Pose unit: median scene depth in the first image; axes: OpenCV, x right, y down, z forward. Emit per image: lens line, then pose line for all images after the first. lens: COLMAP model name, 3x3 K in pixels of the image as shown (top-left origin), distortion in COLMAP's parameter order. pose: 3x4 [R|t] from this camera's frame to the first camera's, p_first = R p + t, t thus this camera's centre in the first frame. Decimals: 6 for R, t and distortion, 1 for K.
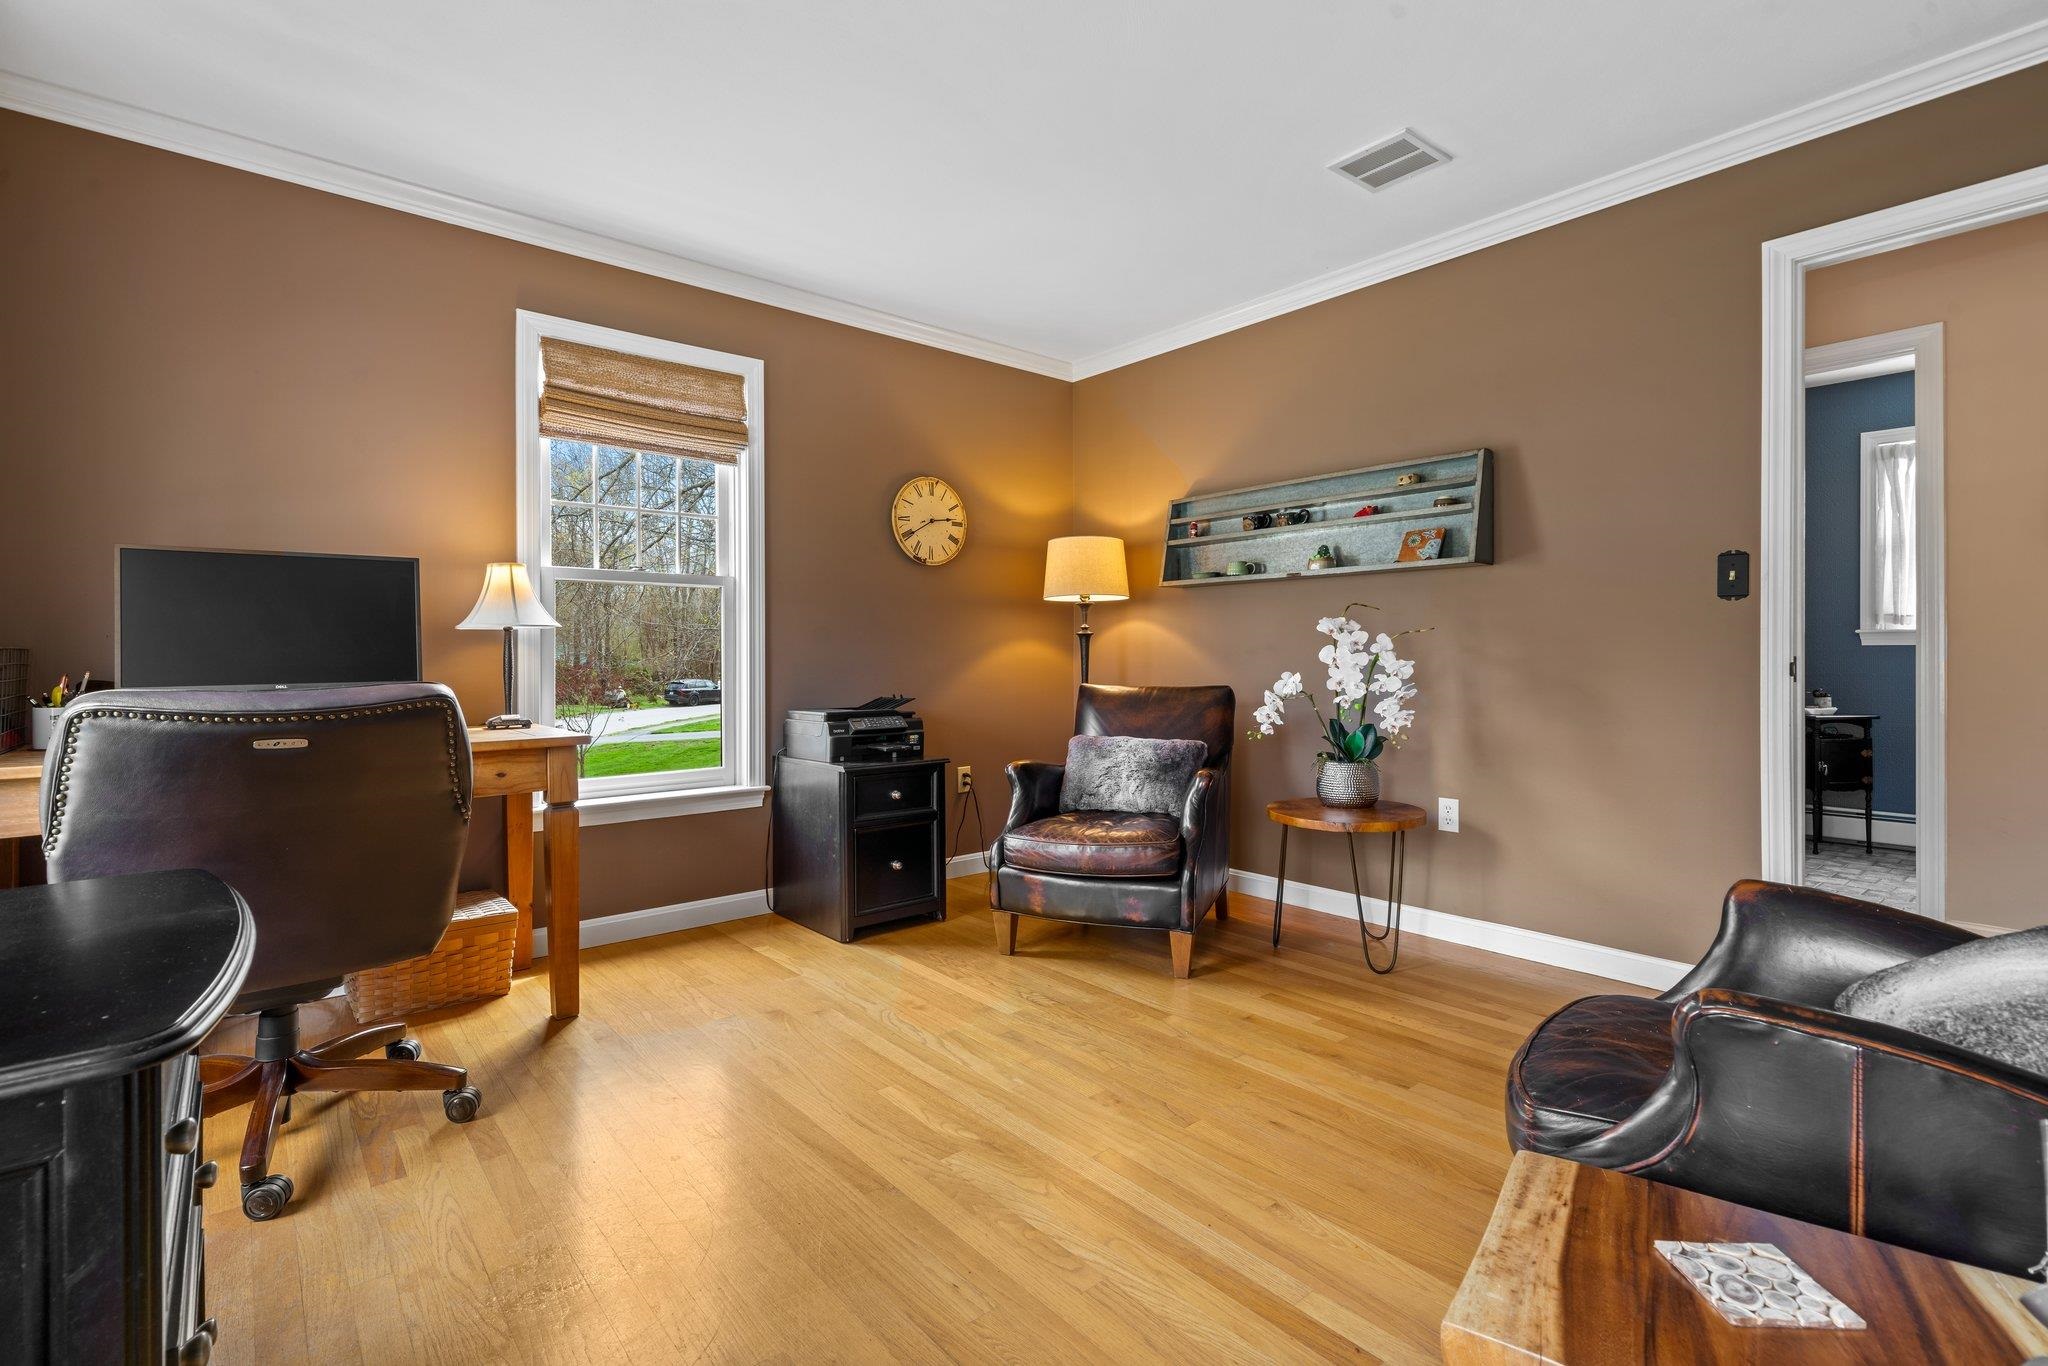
lens RADIAL K [[921.8, 0, 1024.5], [0, 921.8, 673.7], [0, 0, 1]] dist [0.002051, -0.000721]
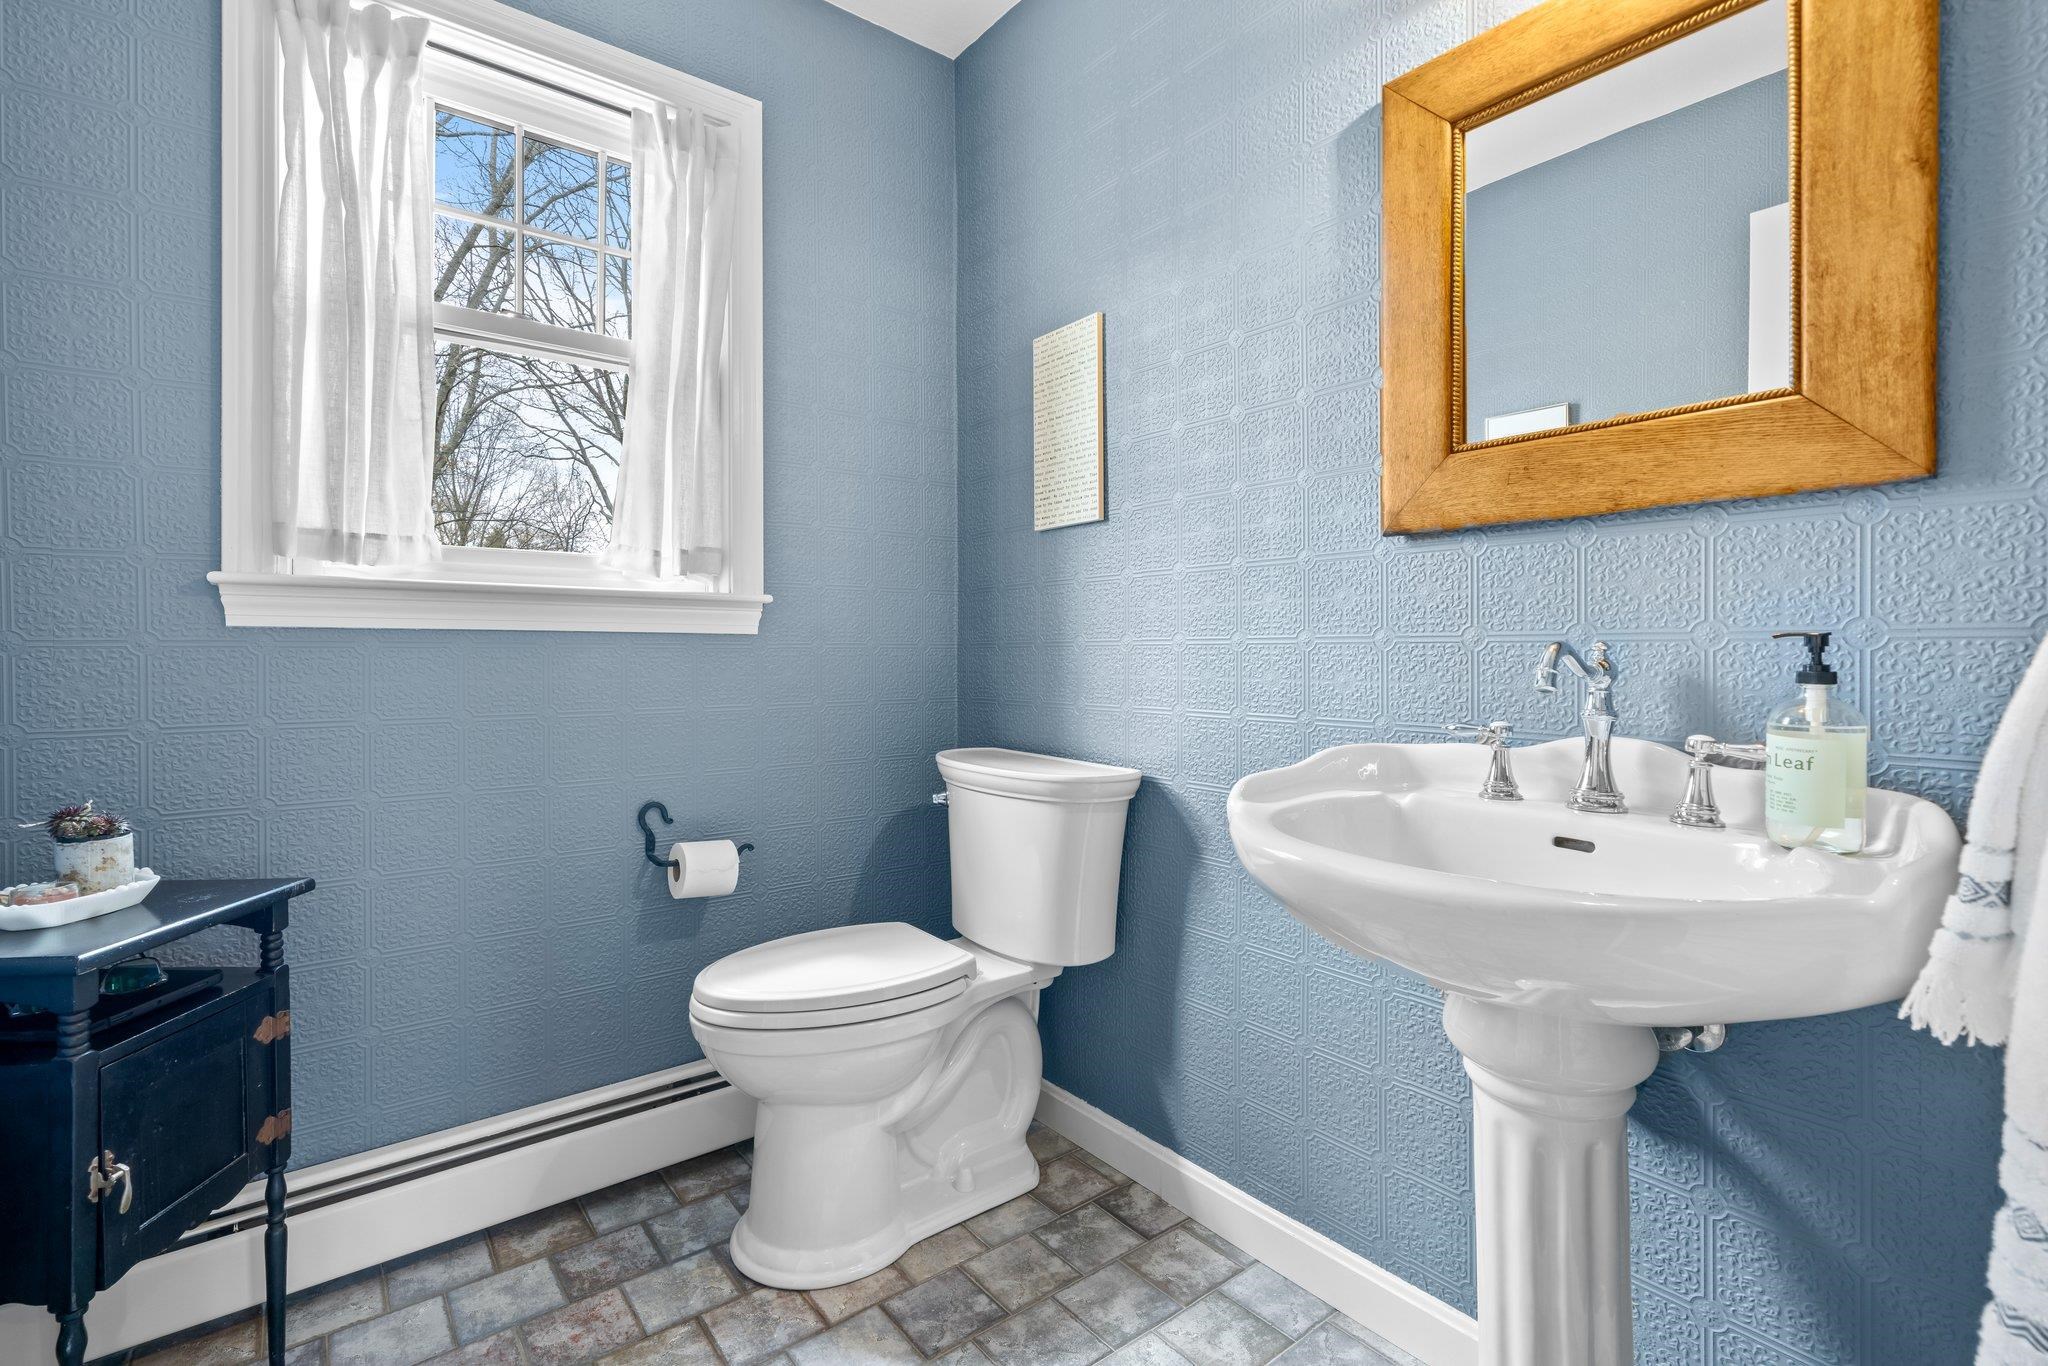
lens RADIAL K [[921.8, 0, 1022.9], [0, 921.8, 667.6], [0, 0, 1]] dist [0.002051, -0.000721]
pose [[0.054369, -0.003987, 0.998513, 0.652103], [0.003737, 0.999986, 0.003789, -0.018133], [-0.998514, 0.003525, 0.054384, 0.760946]]
